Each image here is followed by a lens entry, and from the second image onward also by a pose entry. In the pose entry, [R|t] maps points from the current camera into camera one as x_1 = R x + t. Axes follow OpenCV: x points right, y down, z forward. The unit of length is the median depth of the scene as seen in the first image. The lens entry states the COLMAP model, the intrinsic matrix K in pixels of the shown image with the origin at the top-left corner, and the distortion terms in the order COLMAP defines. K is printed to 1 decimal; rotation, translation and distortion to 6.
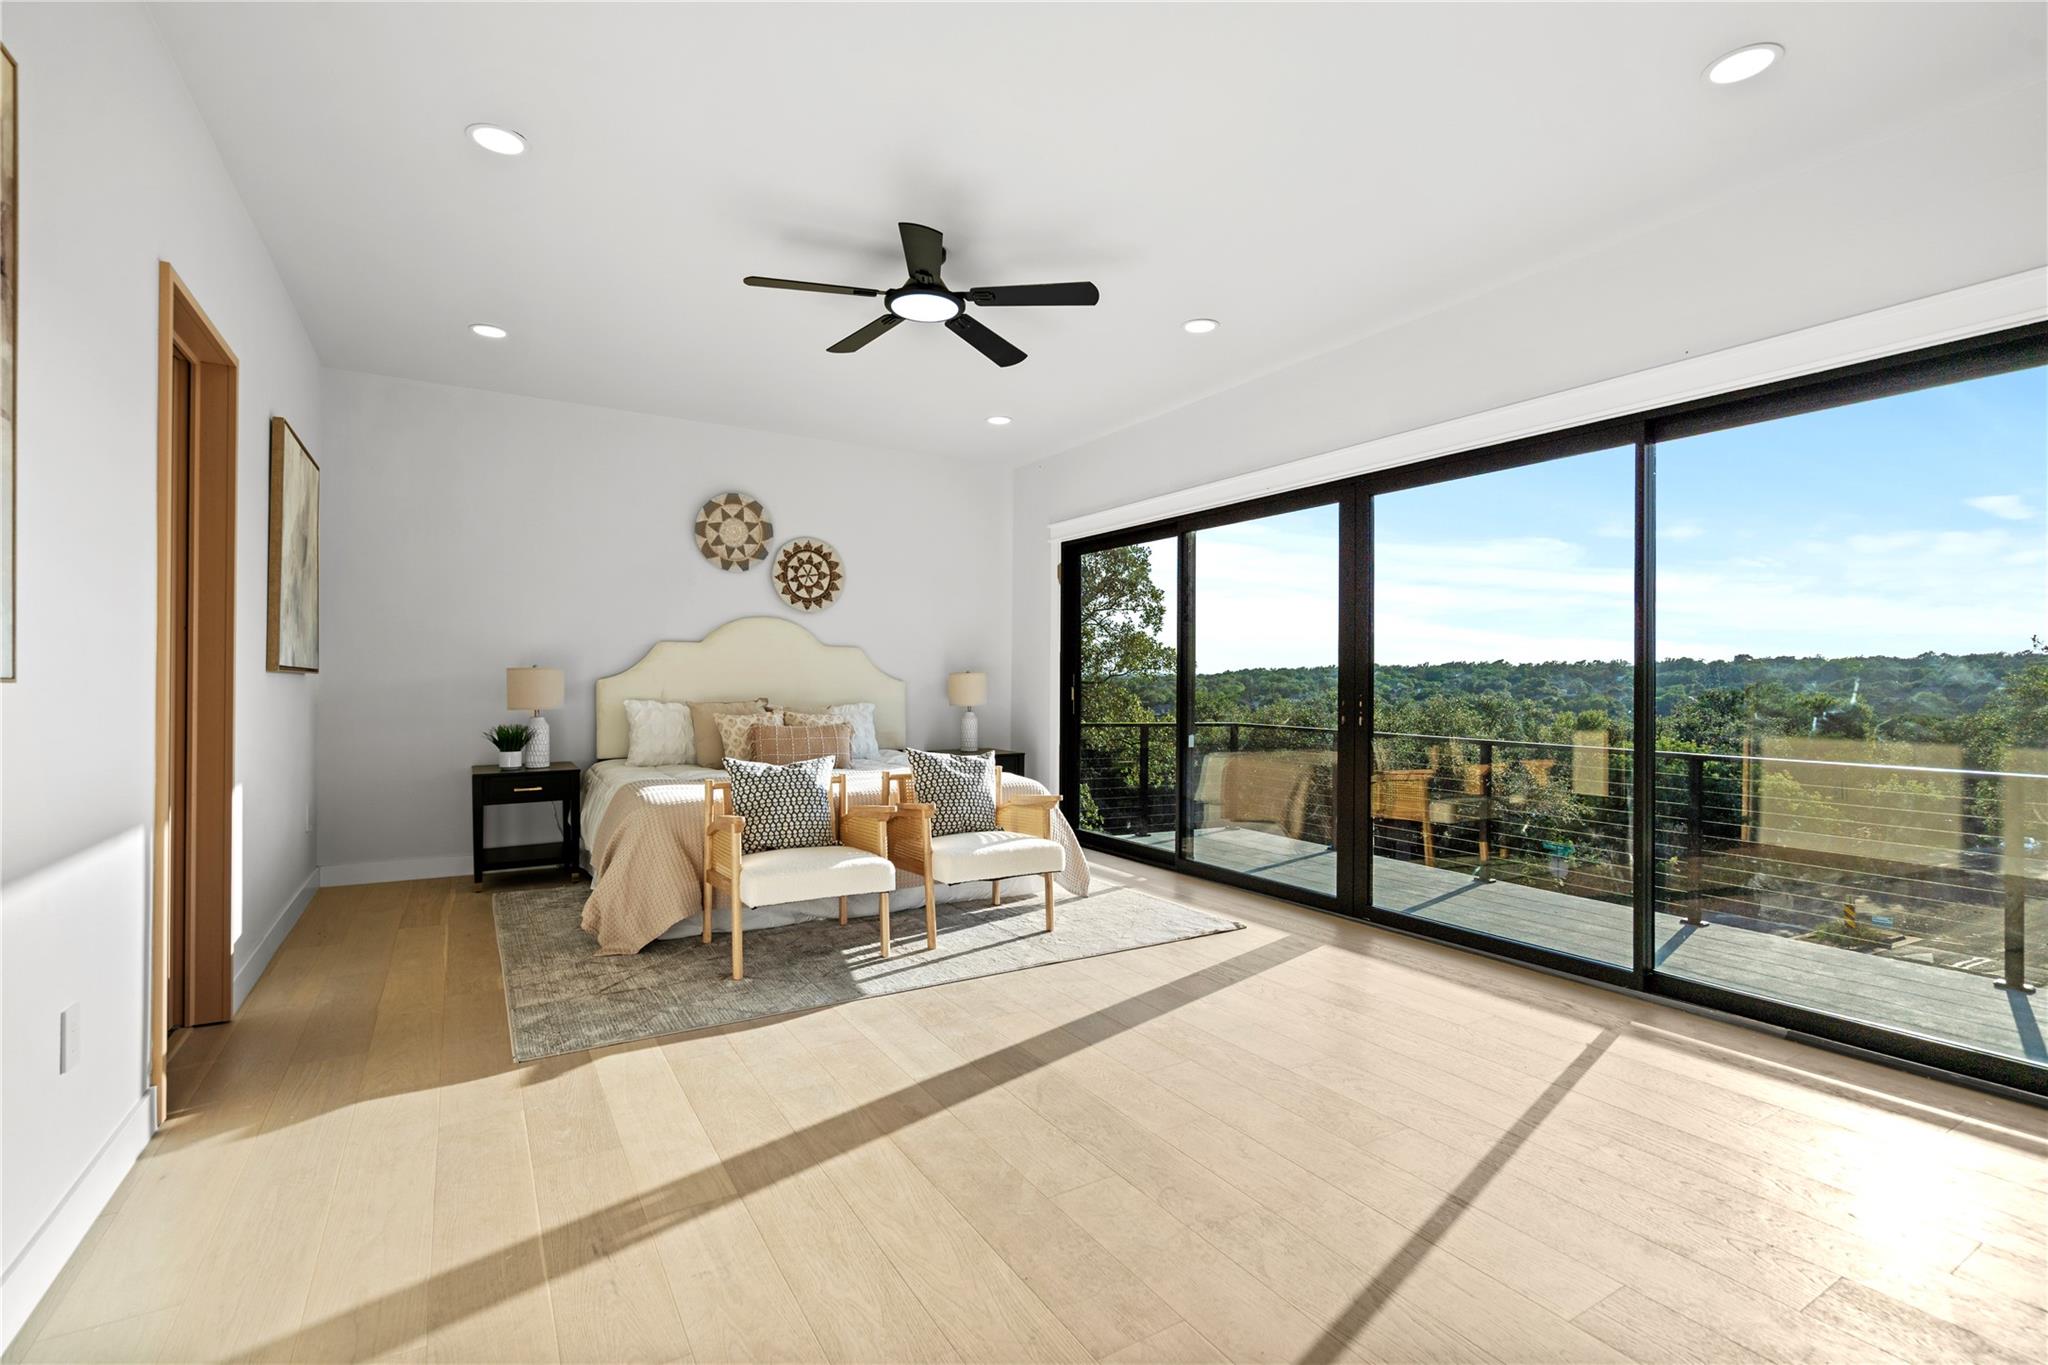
lens RADIAL K [[925.0, 0, 1020.4], [0, 925.0, 681.7], [0, 0, 1]] dist [-0.005192, 0.002506]
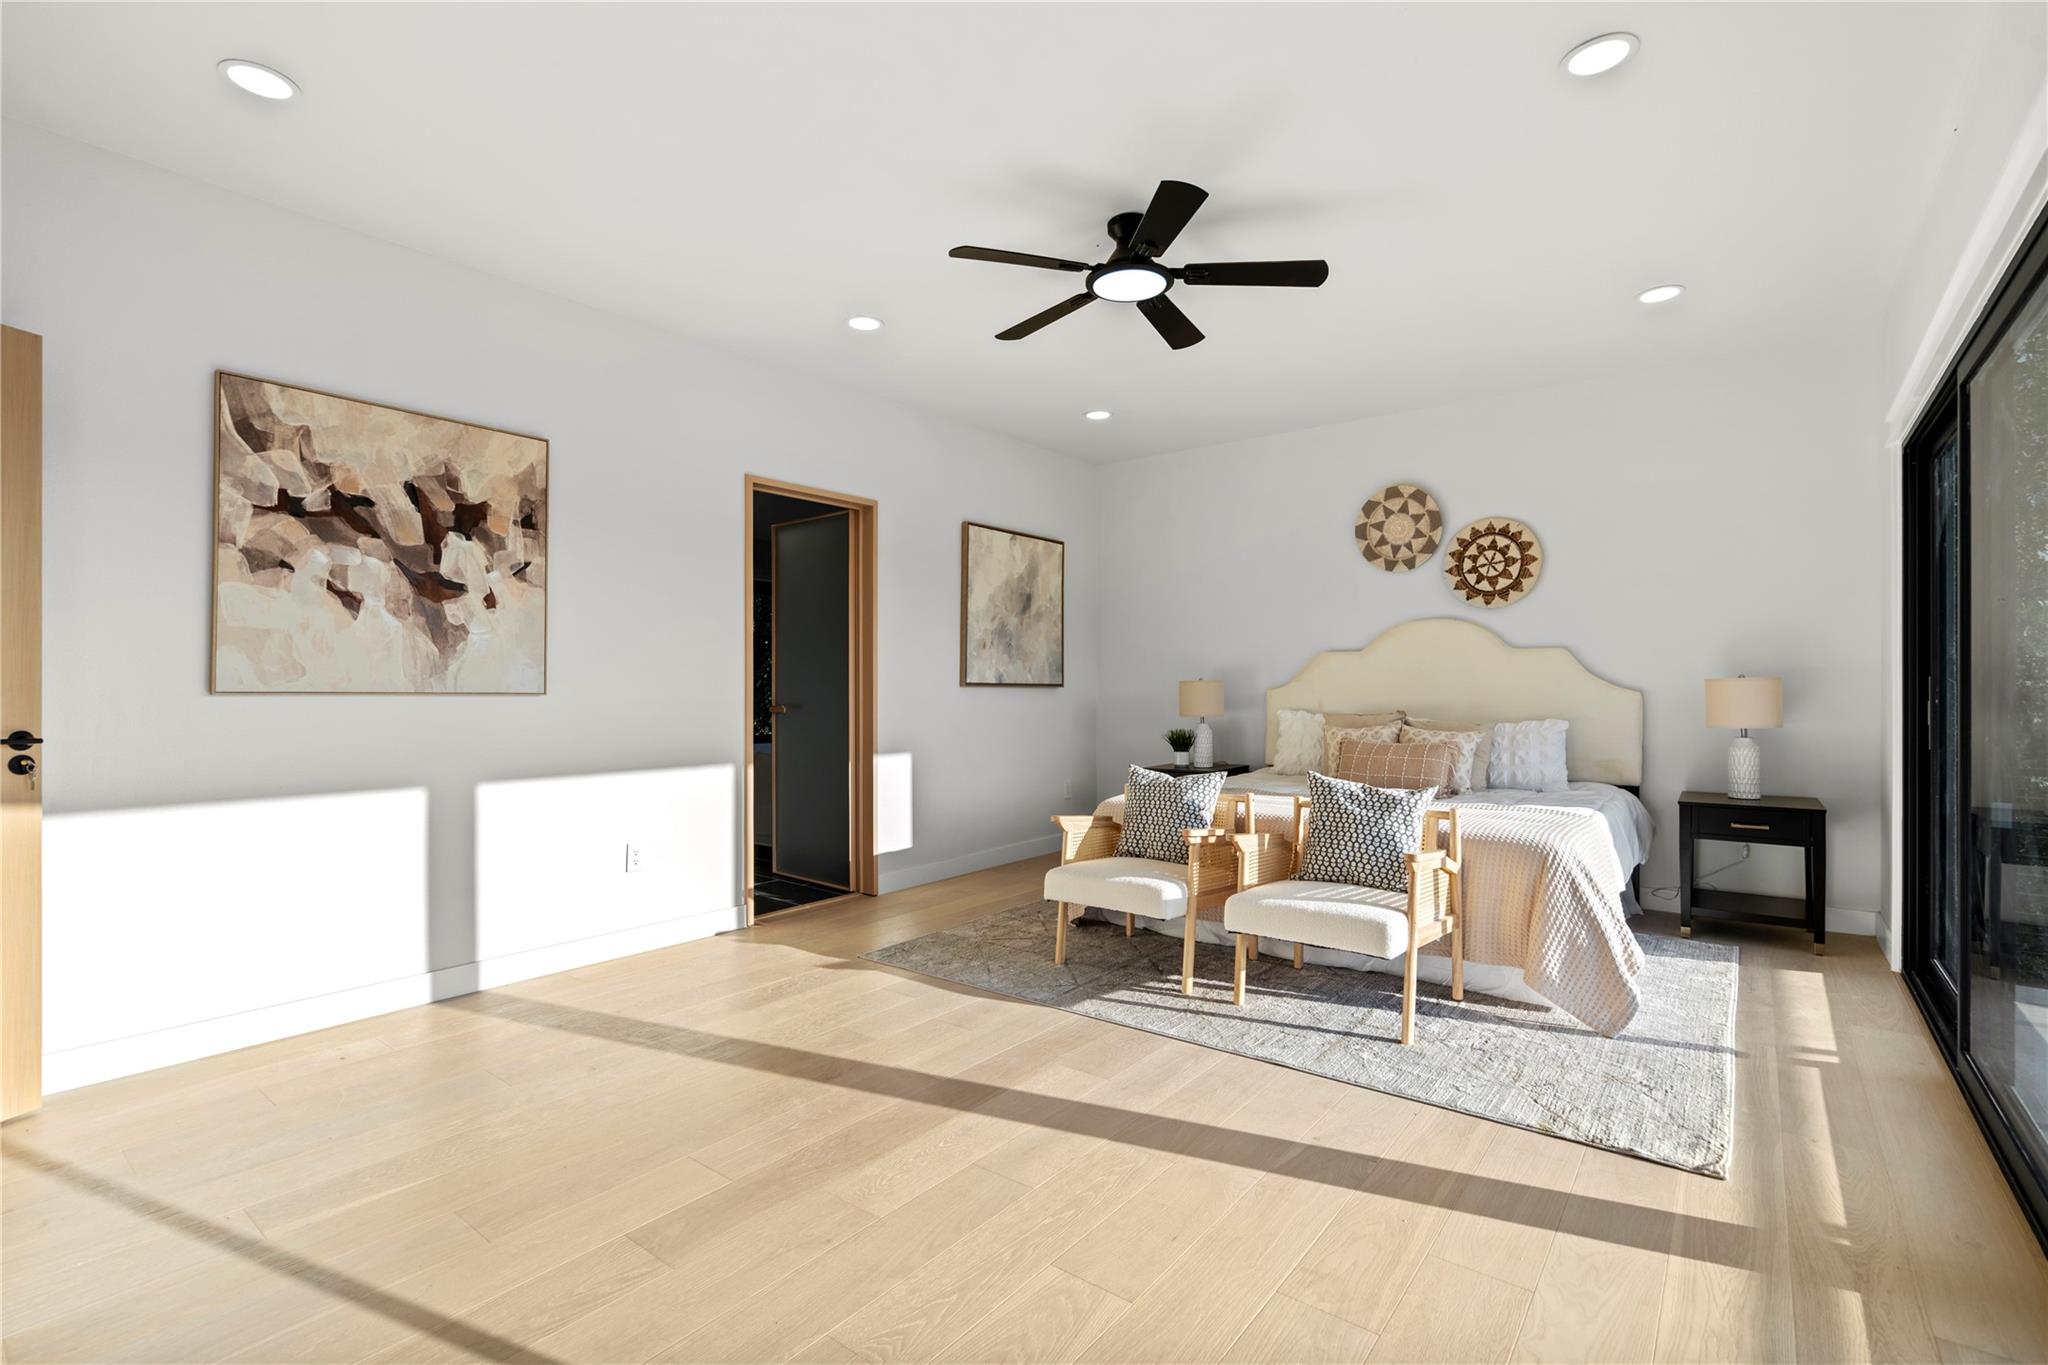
lens RADIAL K [[925.0, 0, 1024.3], [0, 925.0, 689.0], [0, 0, 1]] dist [-0.005192, 0.002506]
pose [[0.358976, -0.005001, -0.933333, 0.412682], [0.002497, 0.999987, -0.004398, -0.000063], [0.933344, -0.000752, 0.358984, 0.329886]]
